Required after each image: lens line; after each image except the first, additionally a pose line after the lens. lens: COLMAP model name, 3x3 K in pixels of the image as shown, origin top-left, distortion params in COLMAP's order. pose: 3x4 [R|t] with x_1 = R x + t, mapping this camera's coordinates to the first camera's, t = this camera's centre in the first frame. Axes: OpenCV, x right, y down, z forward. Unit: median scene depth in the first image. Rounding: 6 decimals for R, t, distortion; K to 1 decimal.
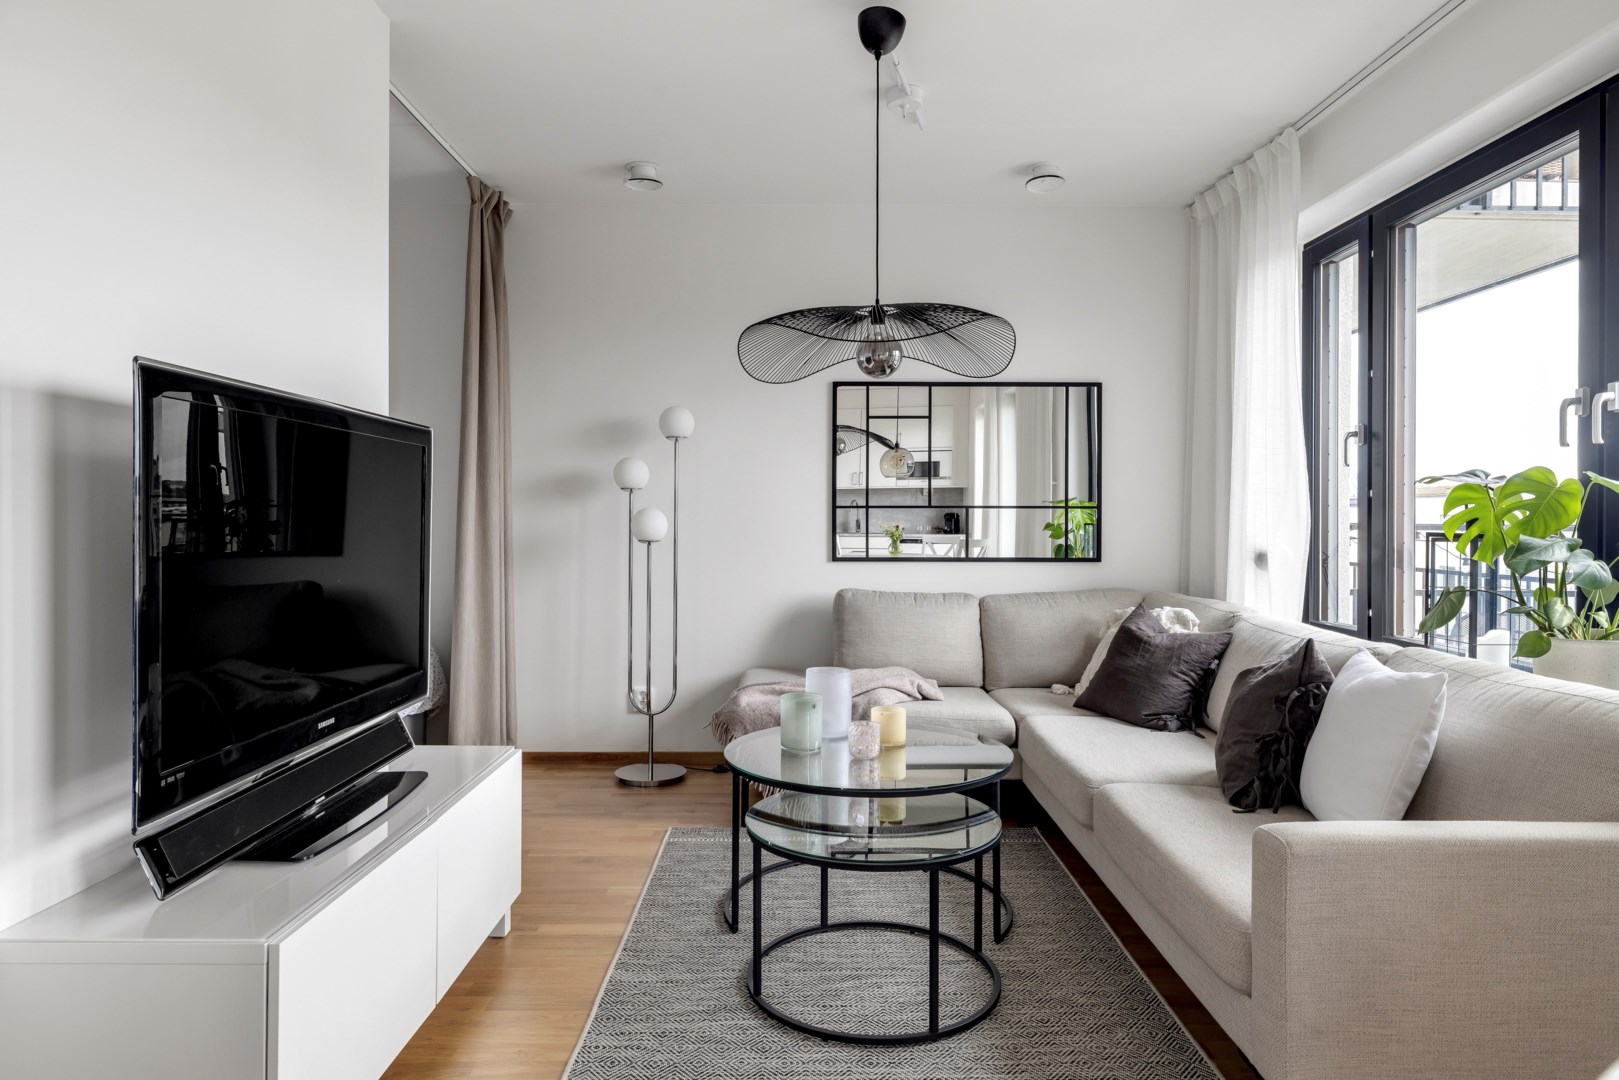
lens RADIAL K [[977.5, 0, 811.3], [0, 977.5, 525.3], [0, 0, 1]] dist [-0.003878, 0.001620]
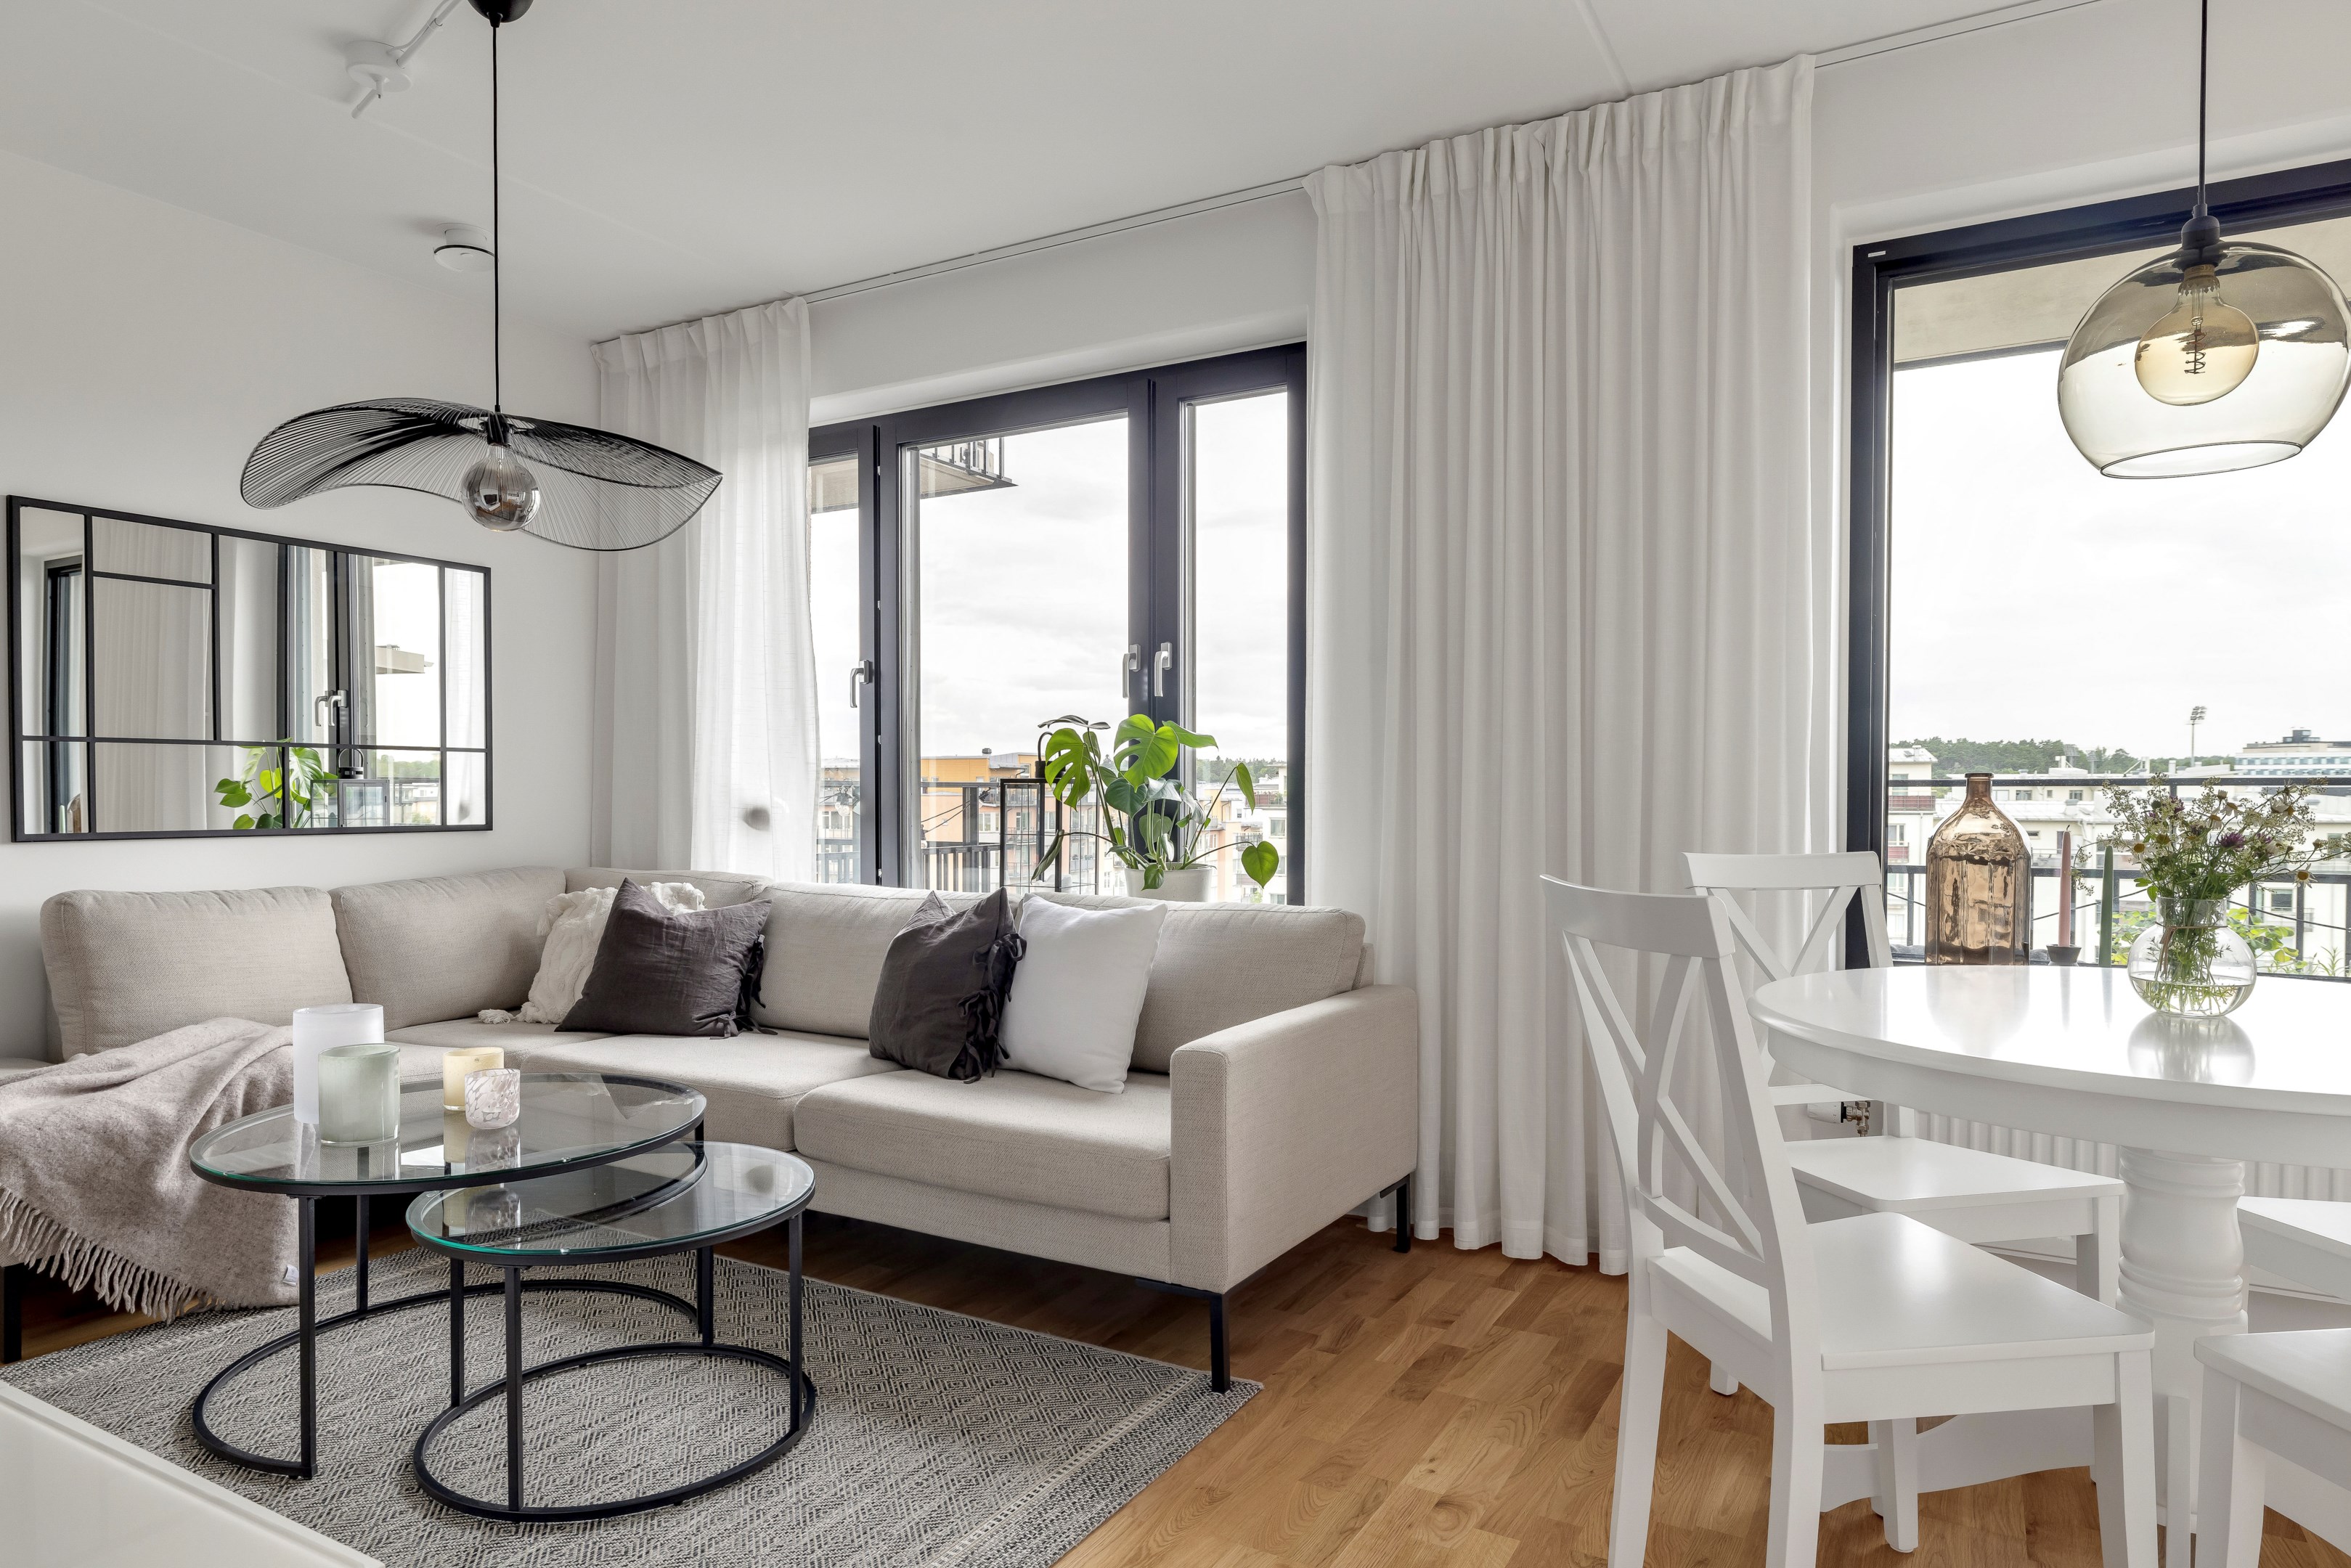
lens RADIAL K [[1384.9, 0, 1176.0], [0, 1384.9, 821.8], [0, 0, 1]] dist [-0.019571, -0.000126]
pose [[0.505162, -0.019804, 0.862797, -0.454562], [0.005139, 0.999788, 0.019939, 0.022915], [-0.863009, -0.005638, 0.505157, 0.154533]]
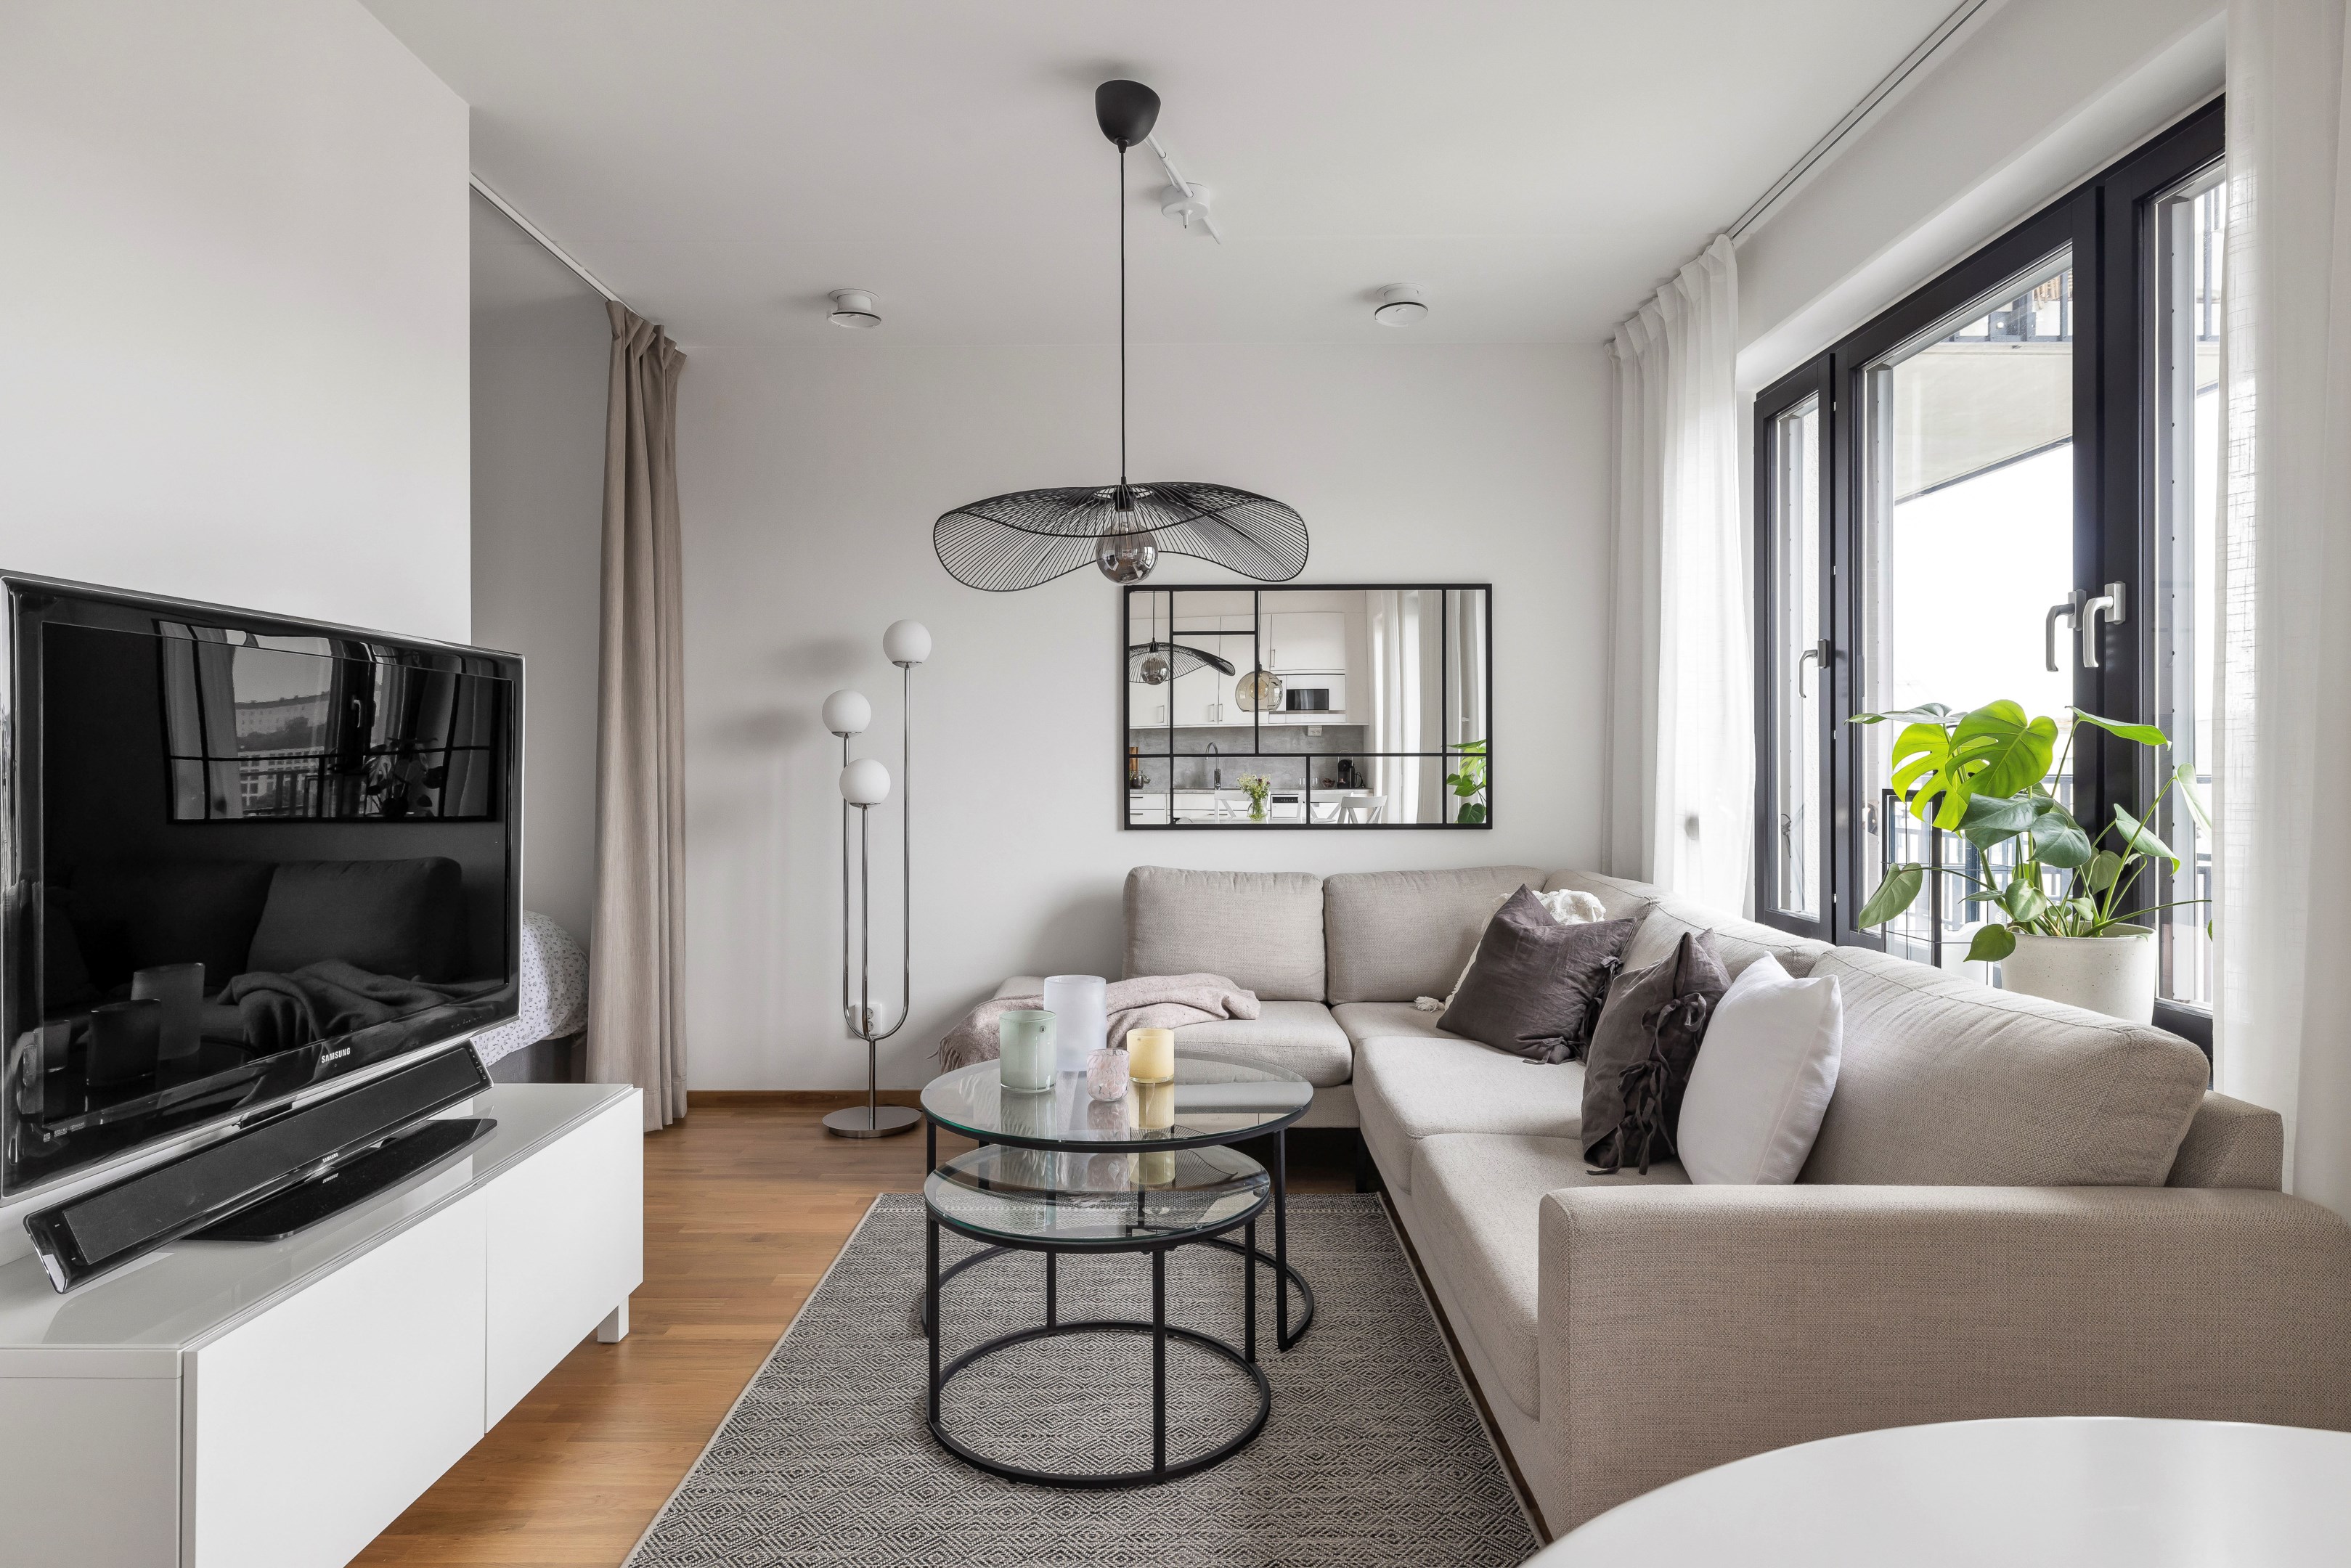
lens RADIAL K [[1343.4, 0, 1171.0], [0, 1343.4, 773.5], [0, 0, 1]] dist [0.001444, -0.000992]
pose [[0.999898, -0.005330, -0.013228, 0.108142], [0.005302, 0.999983, -0.002214, -0.004708], [0.013240, 0.002143, 0.999910, -0.012607]]
